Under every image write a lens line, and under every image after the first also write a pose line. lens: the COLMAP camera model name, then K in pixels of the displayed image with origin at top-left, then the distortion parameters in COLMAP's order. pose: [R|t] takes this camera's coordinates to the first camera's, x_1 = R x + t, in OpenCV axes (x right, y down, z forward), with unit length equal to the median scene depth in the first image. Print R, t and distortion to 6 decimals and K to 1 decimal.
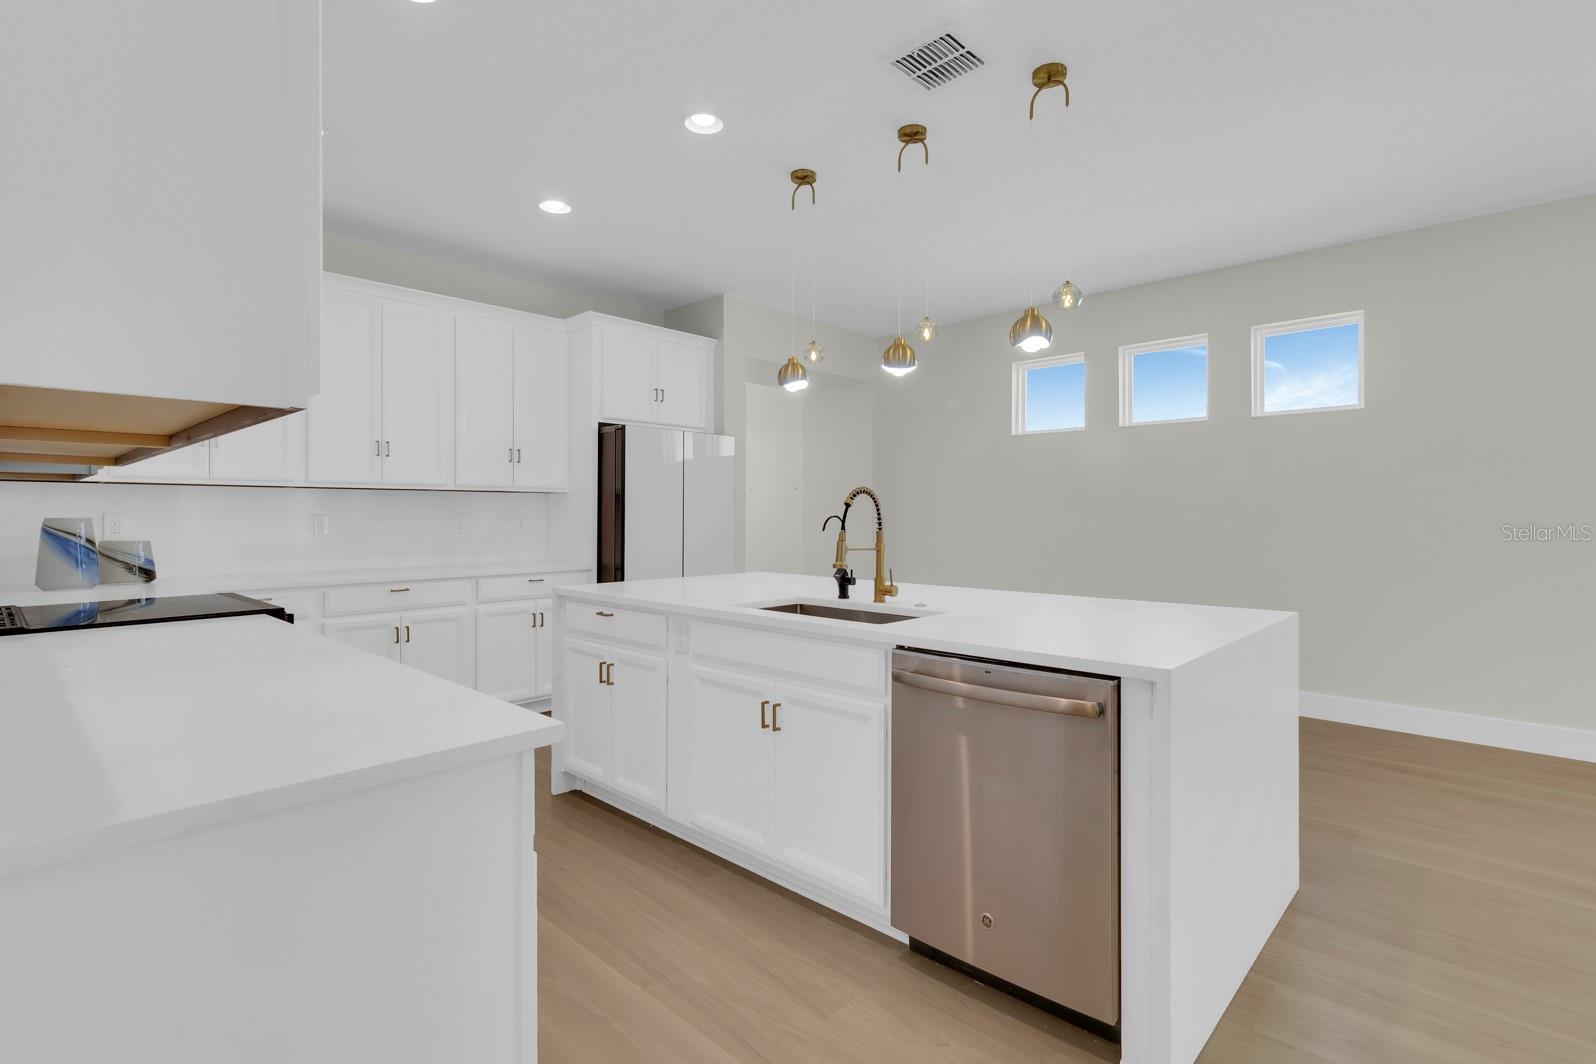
lens RADIAL K [[769.8, 0, 800.2], [0, 769.8, 517.0], [0, 0, 1]] dist [-0.000131, -0.002717]
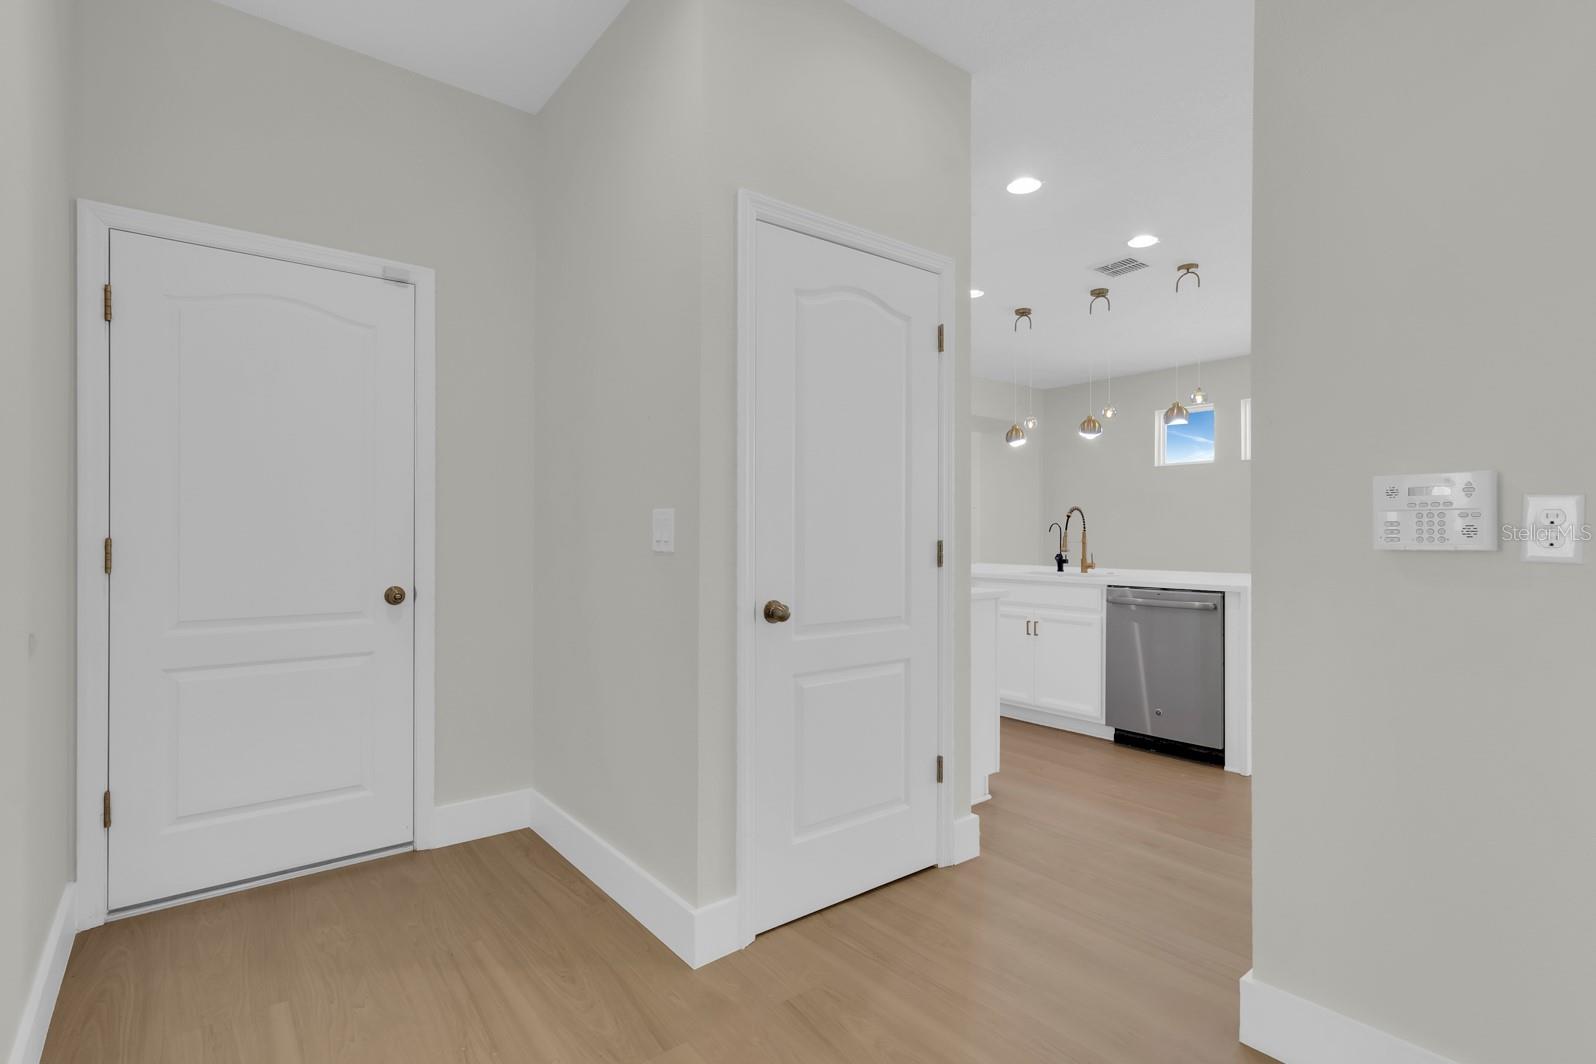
lens RADIAL K [[769.8, 0, 806.1], [0, 769.8, 529.0], [0, 0, 1]] dist [-0.000131, -0.002717]
pose [[0.990195, 0.001104, -0.139691, -0.263538], [-0.002701, 0.999933, -0.011243, 0.031668], [0.139669, 0.011510, 0.990131, -0.769681]]
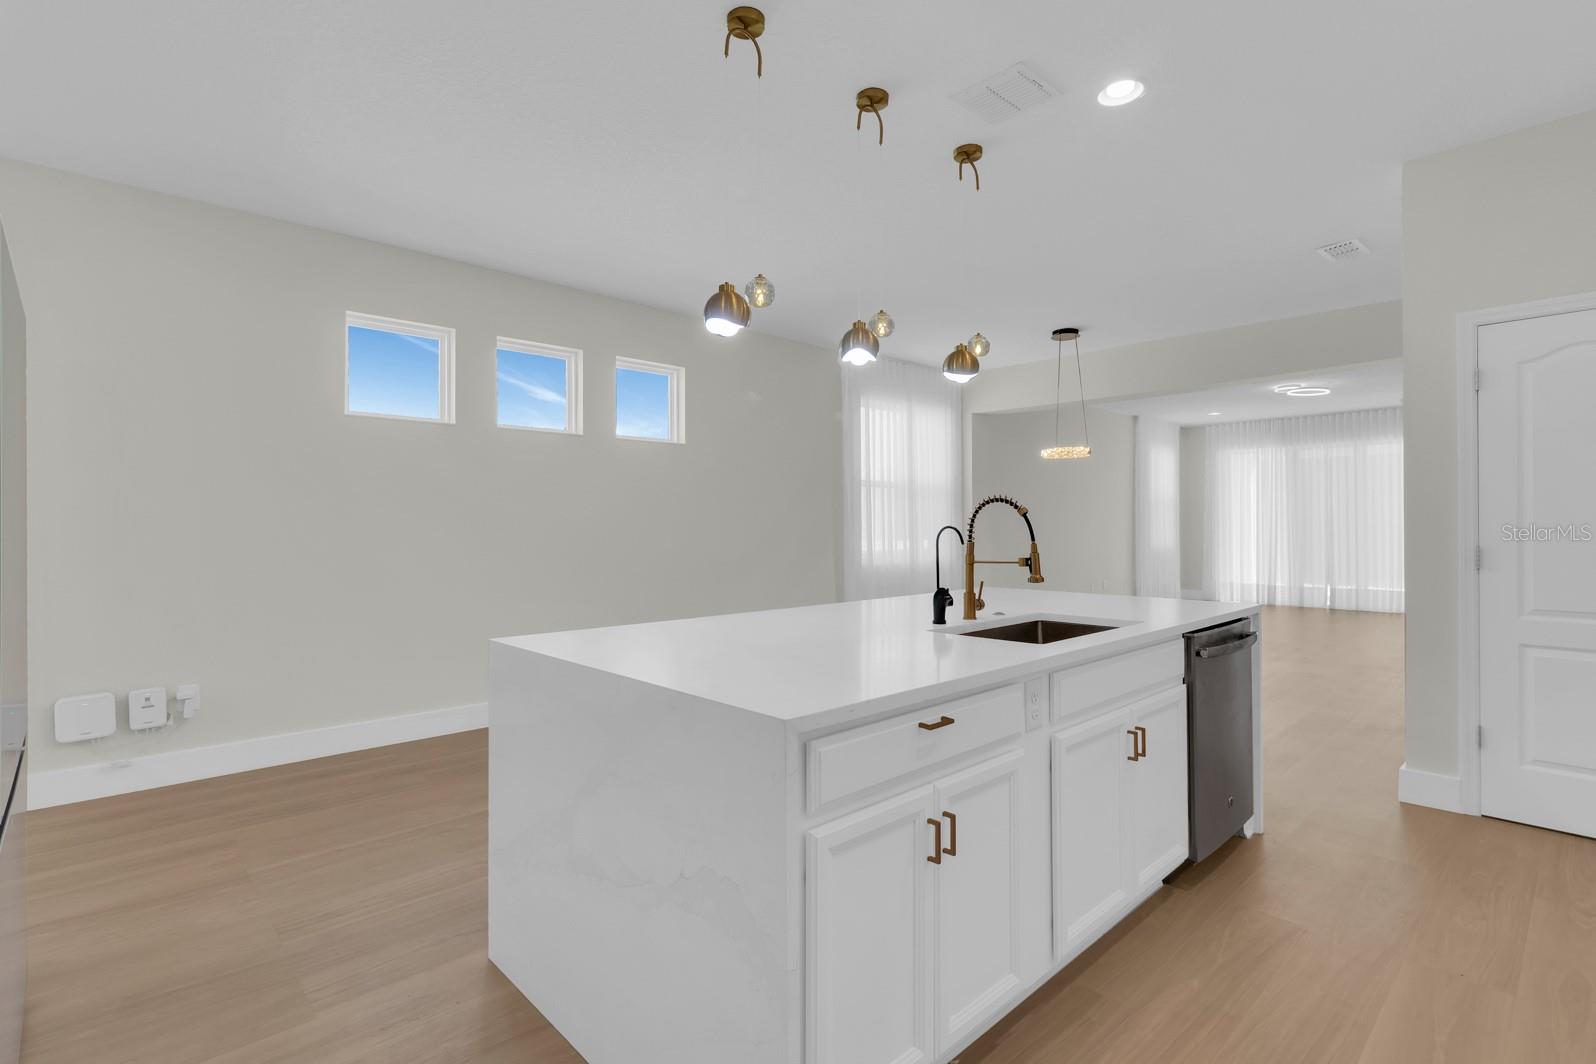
lens RADIAL K [[769.8, 0, 784.0], [0, 769.8, 531.6], [0, 0, 1]] dist [-0.000131, -0.002717]
pose [[0.053982, -0.009760, 0.998494, -0.796045], [0.009233, 0.999914, 0.009275, -0.003847], [-0.998499, 0.008718, 0.054068, 1.126230]]
